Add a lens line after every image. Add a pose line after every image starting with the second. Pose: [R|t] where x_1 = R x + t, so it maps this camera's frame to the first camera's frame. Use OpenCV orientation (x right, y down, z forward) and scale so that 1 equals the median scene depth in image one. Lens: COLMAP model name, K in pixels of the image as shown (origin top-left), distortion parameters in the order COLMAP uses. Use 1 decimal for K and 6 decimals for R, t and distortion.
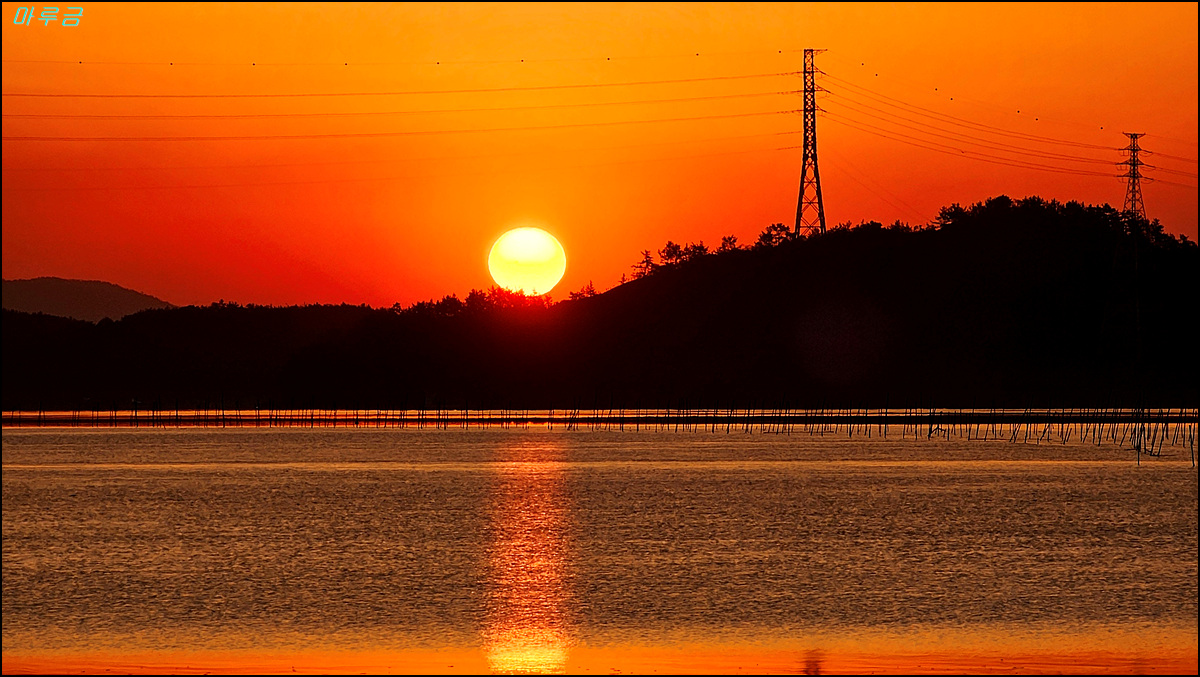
lens RADIAL K [[7897.6, 0, 606.9], [0, 7897.6, 335.6], [0, 0, 1]] dist [0.544304, 0.000000]
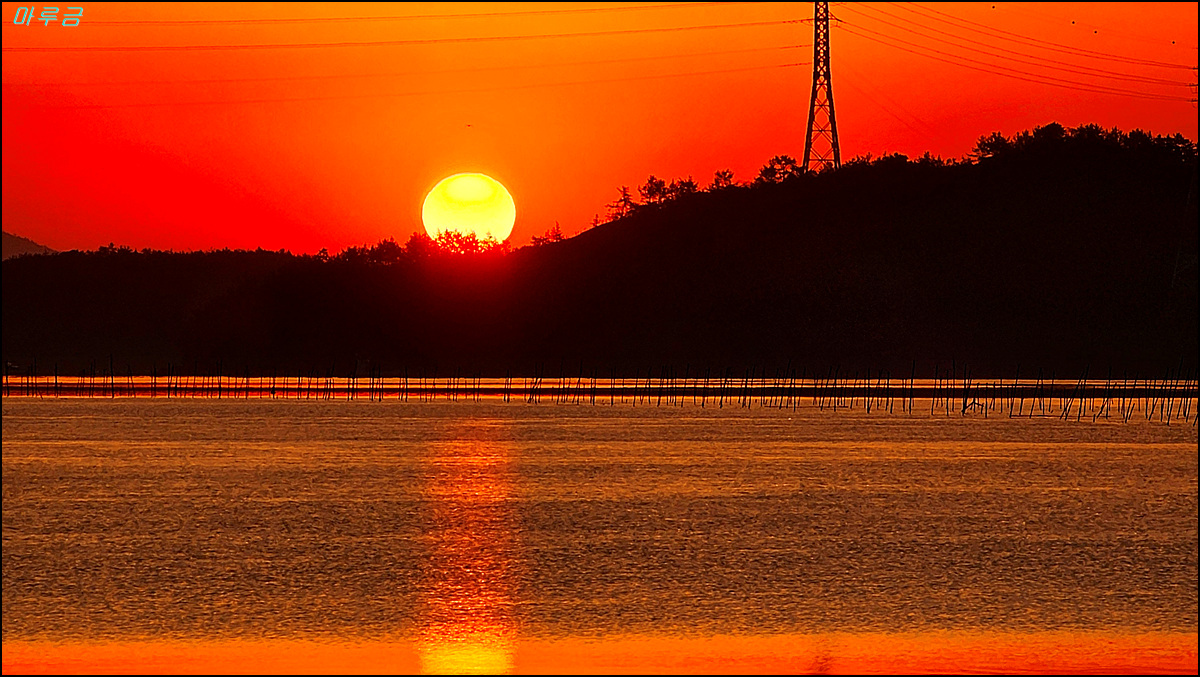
lens RADIAL K [[7897.6, 0, 598.1], [0, 7897.6, 340.4], [0, 0, 1]] dist [0.544304, 0.000000]
pose [[0.999984, 0.005170, -0.002418, 0.004339], [-0.005159, 0.999977, 0.004477, 0.001639], [0.002441, -0.004465, 0.999987, 0.169048]]
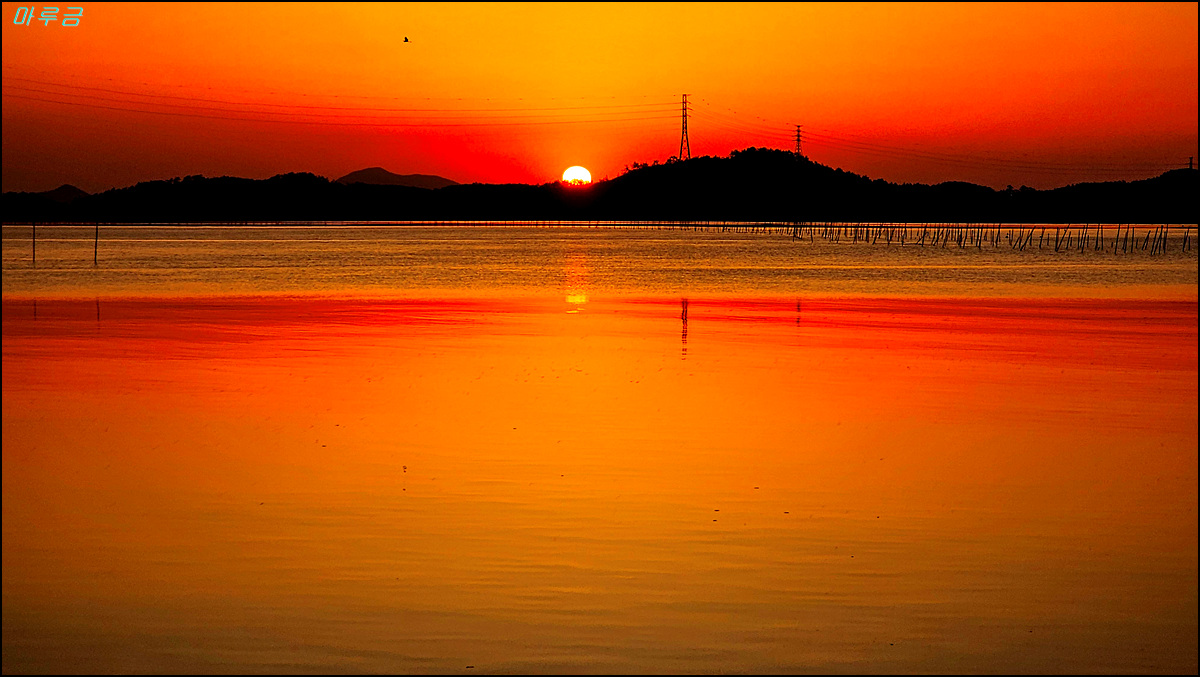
lens RADIAL K [[3772.1, 0, 600.7], [0, 3772.1, 332.2], [0, 0, 1]] dist [-0.853494, 0.000000]
pose [[0.999250, 0.006768, -0.038139, 0.047807], [-0.005269, 0.999215, 0.039272, -0.003950], [0.038375, -0.039042, 0.998500, -0.349155]]
